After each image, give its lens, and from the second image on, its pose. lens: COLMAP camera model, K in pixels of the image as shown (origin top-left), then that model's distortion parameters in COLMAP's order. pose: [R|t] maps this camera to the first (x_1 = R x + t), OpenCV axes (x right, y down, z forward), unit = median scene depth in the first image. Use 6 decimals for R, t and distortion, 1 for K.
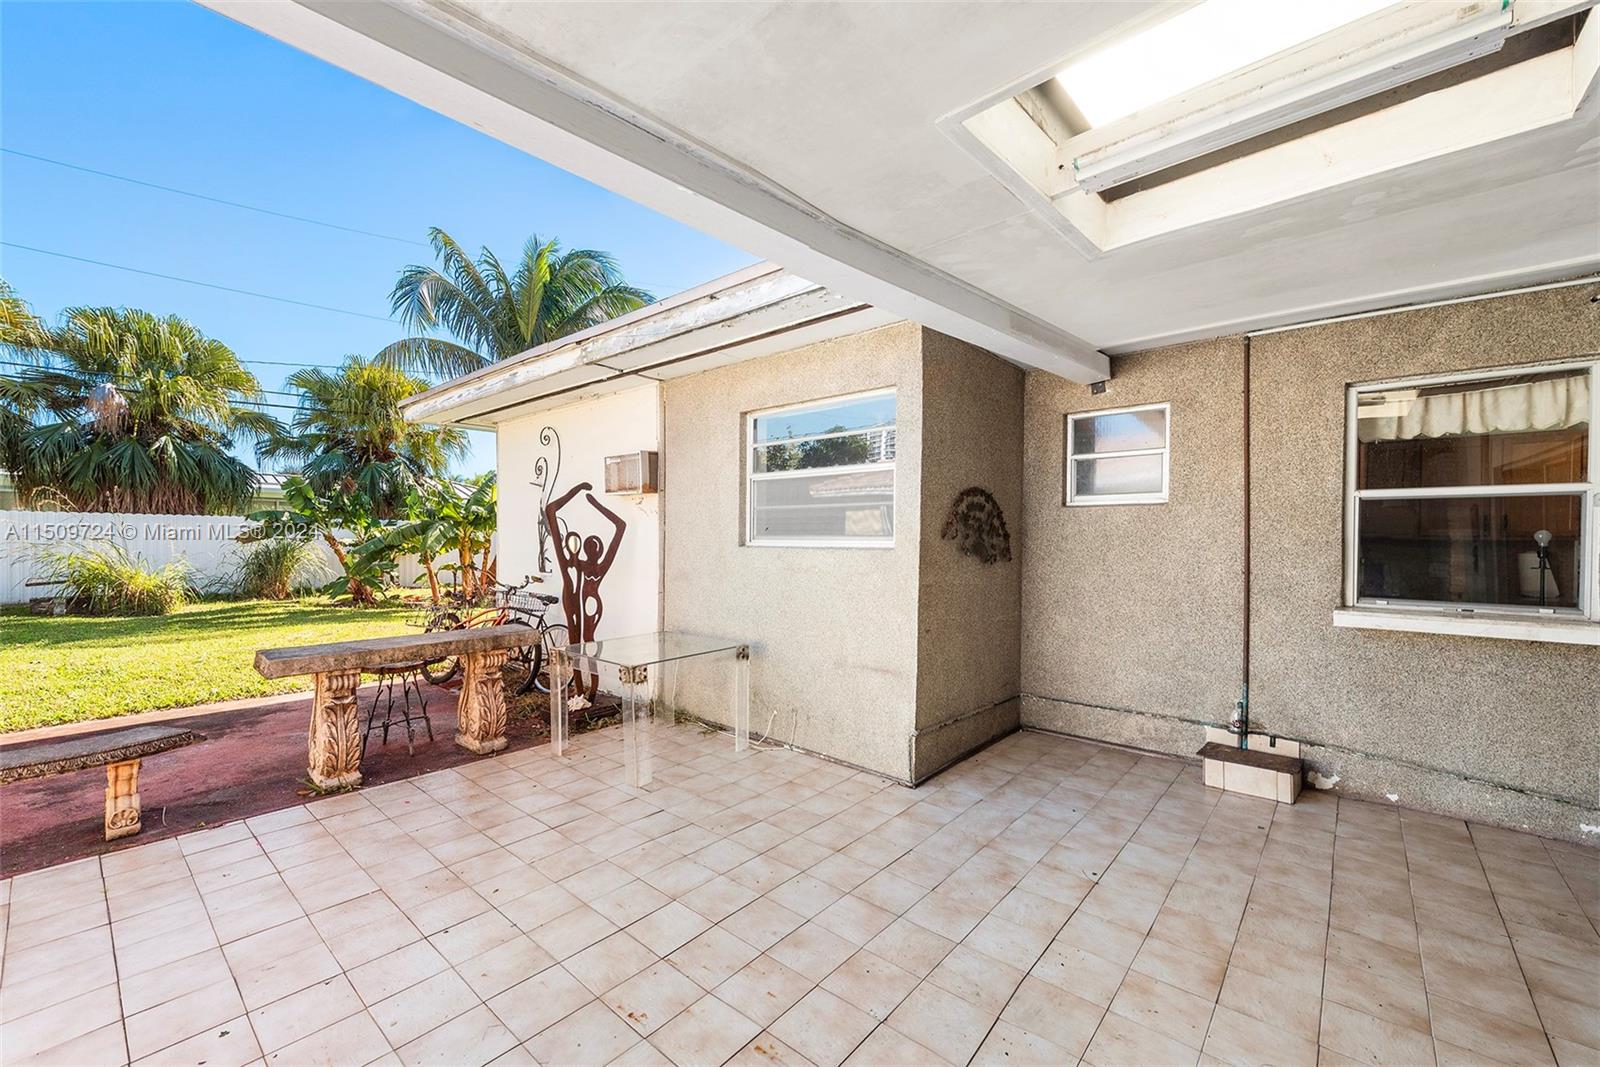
lens RADIAL K [[631.8, 0, 794.1], [0, 631.8, 534.5], [0, 0, 1]] dist [0.001984, -0.000041]
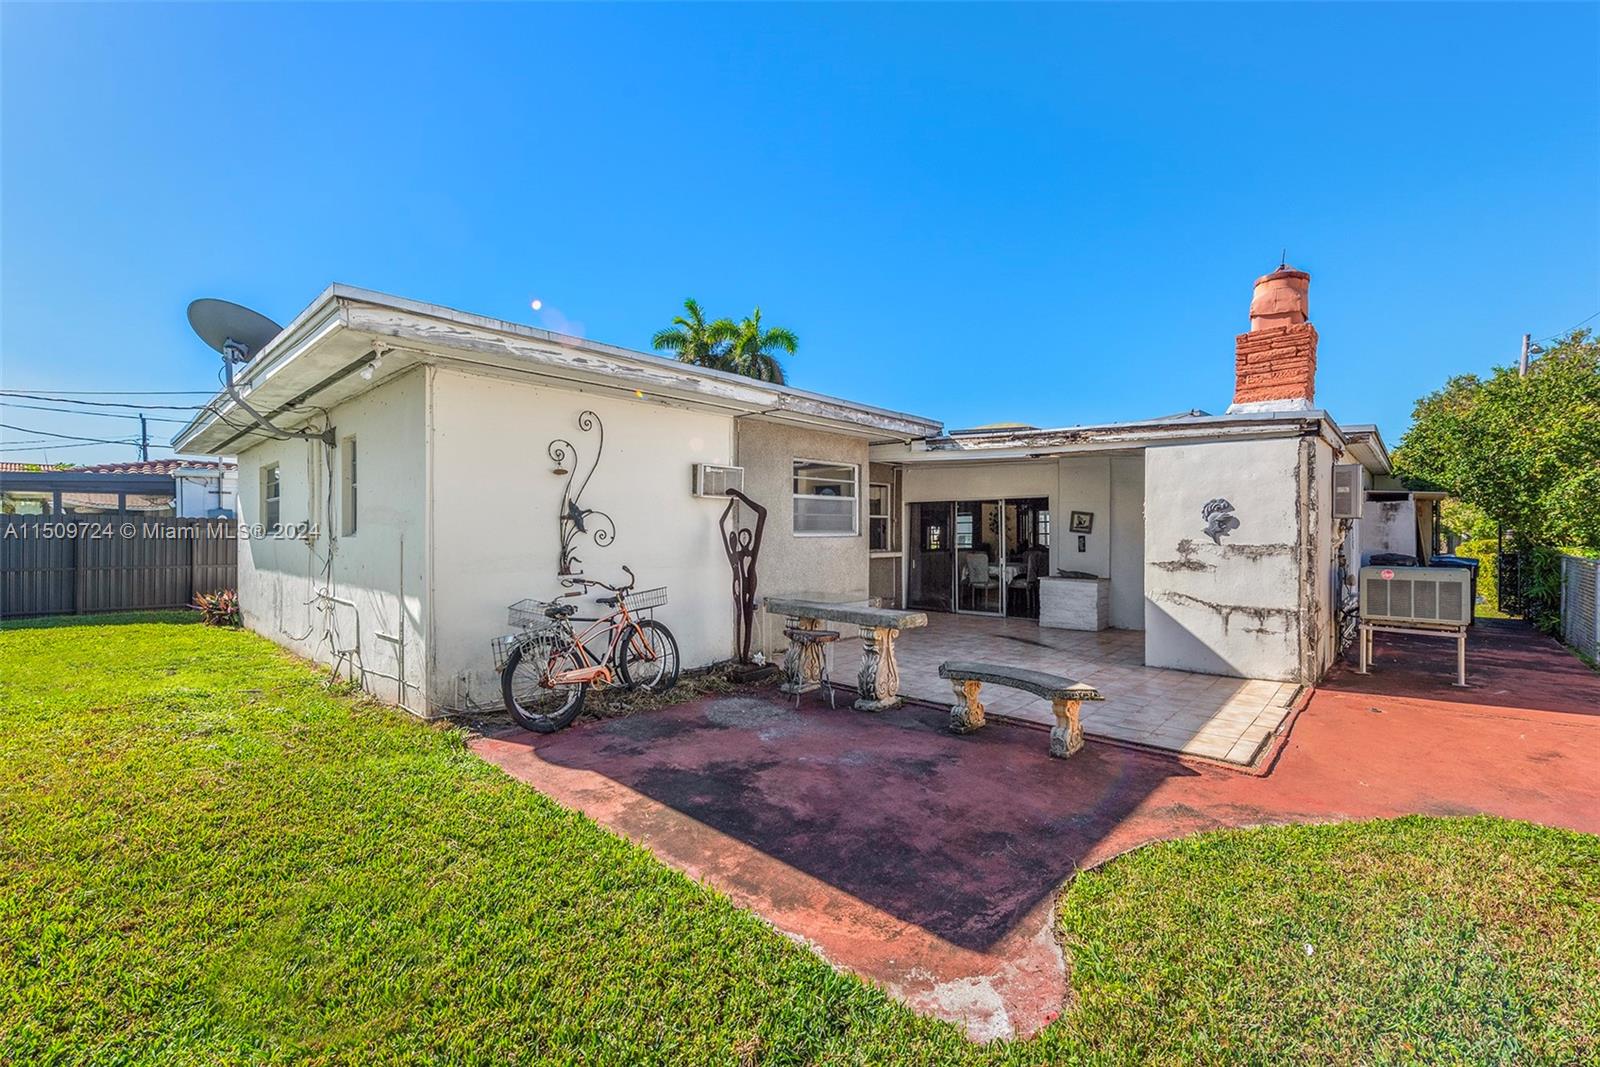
lens RADIAL K [[671.1, 0, 796.1], [0, 671.1, 529.7], [0, 0, 1]] dist [0.004766, -0.000287]
pose [[0.029534, 0.000118, 0.999564, -2.174843], [0.004188, 0.999991, -0.000241, -0.000533], [-0.999555, 0.004193, 0.029534, 1.115387]]
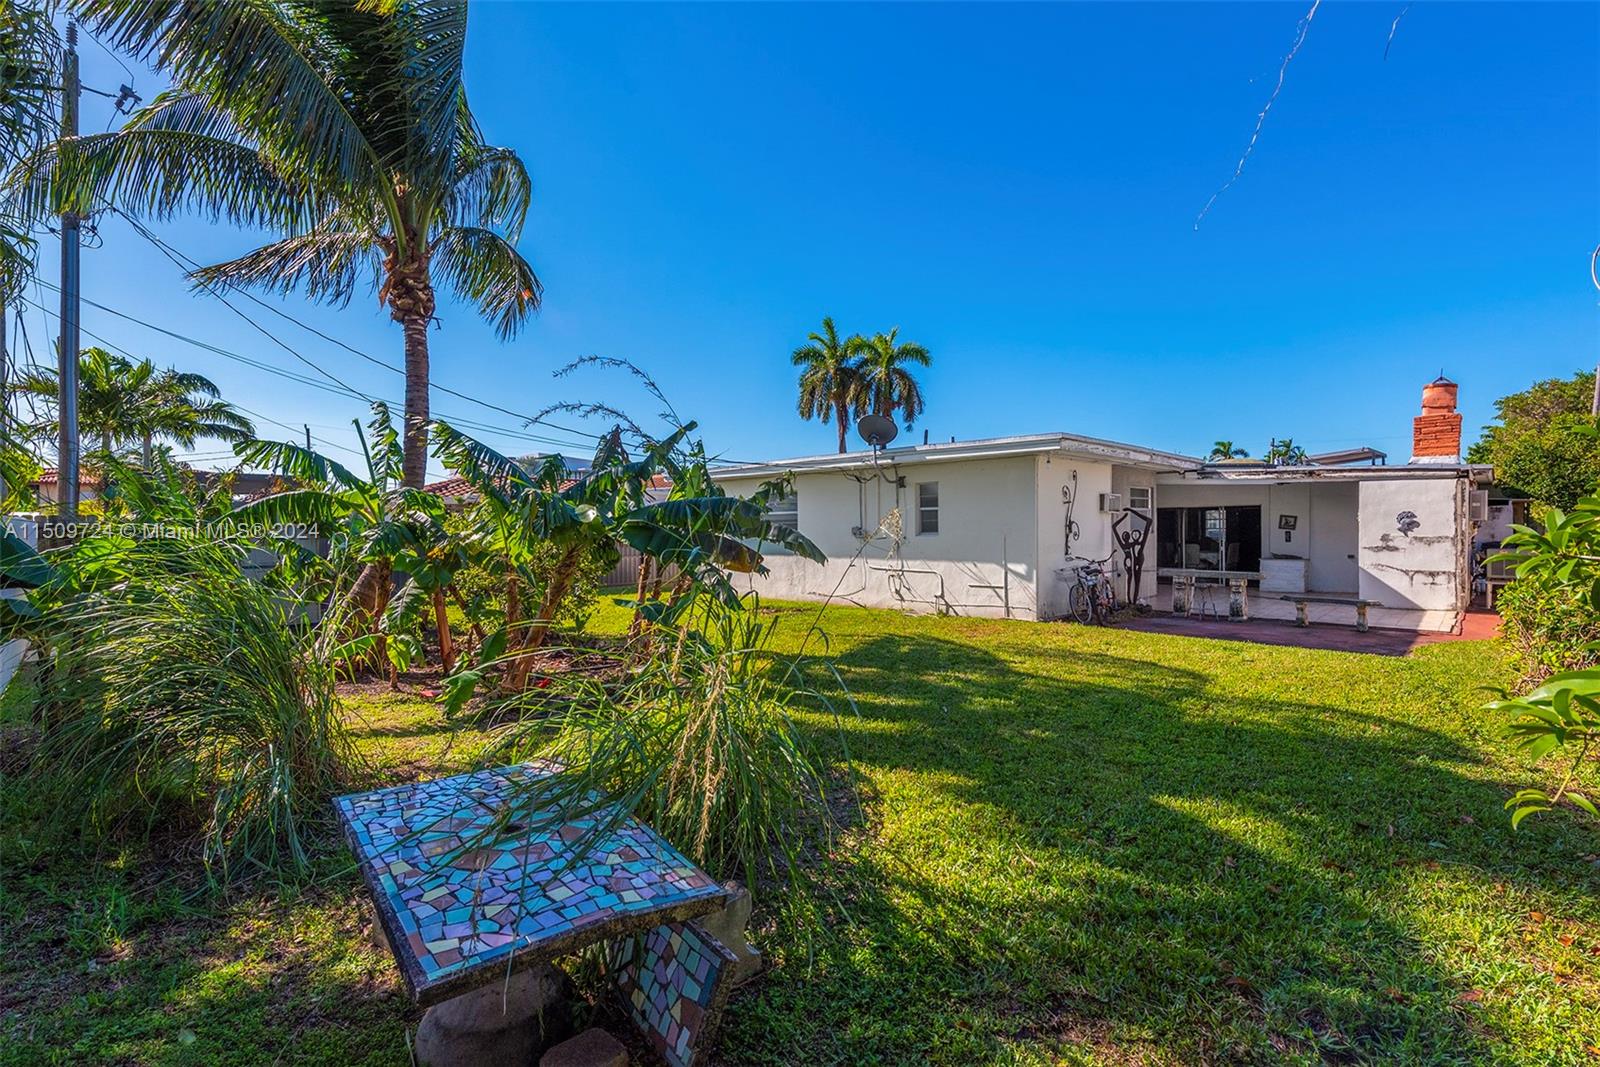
lens RADIAL K [[709.4, 0, 797.2], [0, 709.4, 526.9], [0, 0, 1]] dist [0.001021, 0.000512]
pose [[0.061986, -0.005510, 0.998062, -3.858588], [0.012955, 0.999905, 0.004716, -0.054621], [-0.997993, 0.012638, 0.062051, 2.683469]]
